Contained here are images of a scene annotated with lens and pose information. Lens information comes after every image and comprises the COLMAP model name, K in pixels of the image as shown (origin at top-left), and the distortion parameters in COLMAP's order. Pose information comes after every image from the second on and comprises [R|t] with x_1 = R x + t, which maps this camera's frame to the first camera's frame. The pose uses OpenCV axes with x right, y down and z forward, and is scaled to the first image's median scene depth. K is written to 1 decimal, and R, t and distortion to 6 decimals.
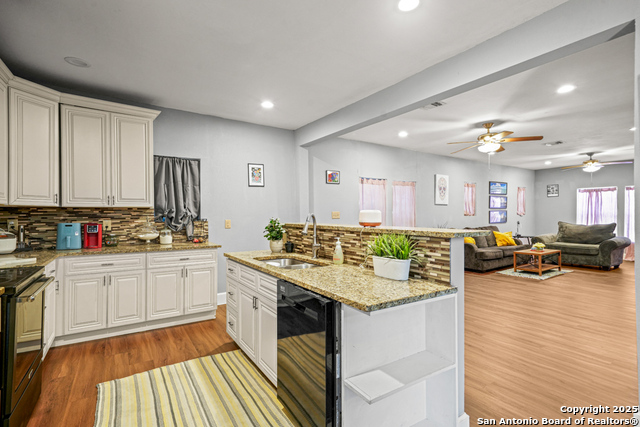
lens RADIAL K [[333.9, 0, 320.5], [0, 333.9, 214.2], [0, 0, 1]] dist [0.005302, 0.001099]
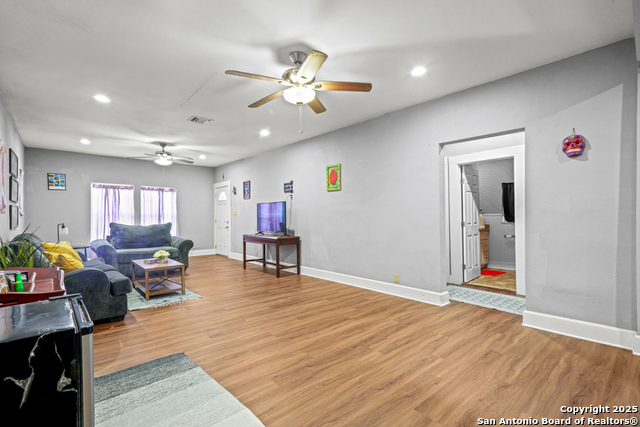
lens RADIAL K [[298.3, 0, 319.7], [0, 298.3, 215.7], [0, 0, 1]] dist [0.001965, 0.000321]
pose [[-0.131885, 0.007804, 0.991234, -0.023221], [0.007738, 0.999947, -0.006844, 0.013711], [-0.991235, 0.006767, -0.131938, 0.590405]]
